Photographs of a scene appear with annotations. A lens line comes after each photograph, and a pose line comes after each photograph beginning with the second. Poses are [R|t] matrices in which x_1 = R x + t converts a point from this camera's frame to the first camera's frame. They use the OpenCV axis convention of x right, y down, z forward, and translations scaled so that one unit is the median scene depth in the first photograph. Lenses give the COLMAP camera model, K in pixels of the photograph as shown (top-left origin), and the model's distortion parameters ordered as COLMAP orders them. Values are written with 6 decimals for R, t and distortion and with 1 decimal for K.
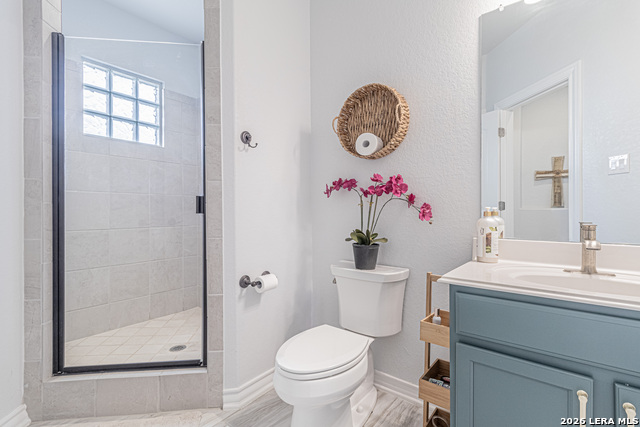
lens RADIAL K [[297.3, 0, 323.0], [0, 297.3, 211.0], [0, 0, 1]] dist [0.003197, 0.000342]
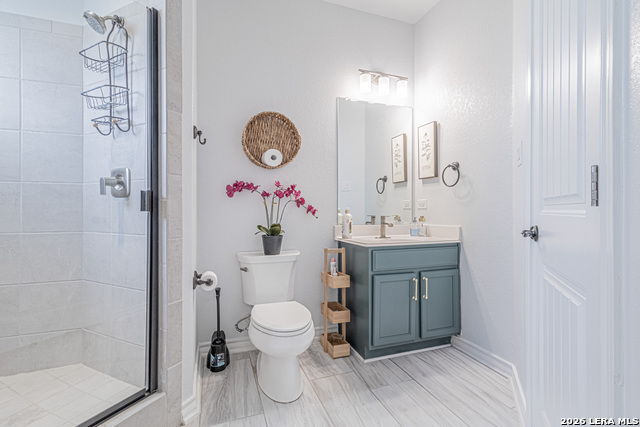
lens RADIAL K [[297.3, 0, 323.0], [0, 297.3, 211.0], [0, 0, 1]] dist [0.003197, 0.000342]
pose [[0.520188, 0.001747, 0.854050, -0.859046], [-0.004515, 0.999990, 0.000704, 0.004341], [-0.854040, -0.004223, 0.520190, 0.149470]]
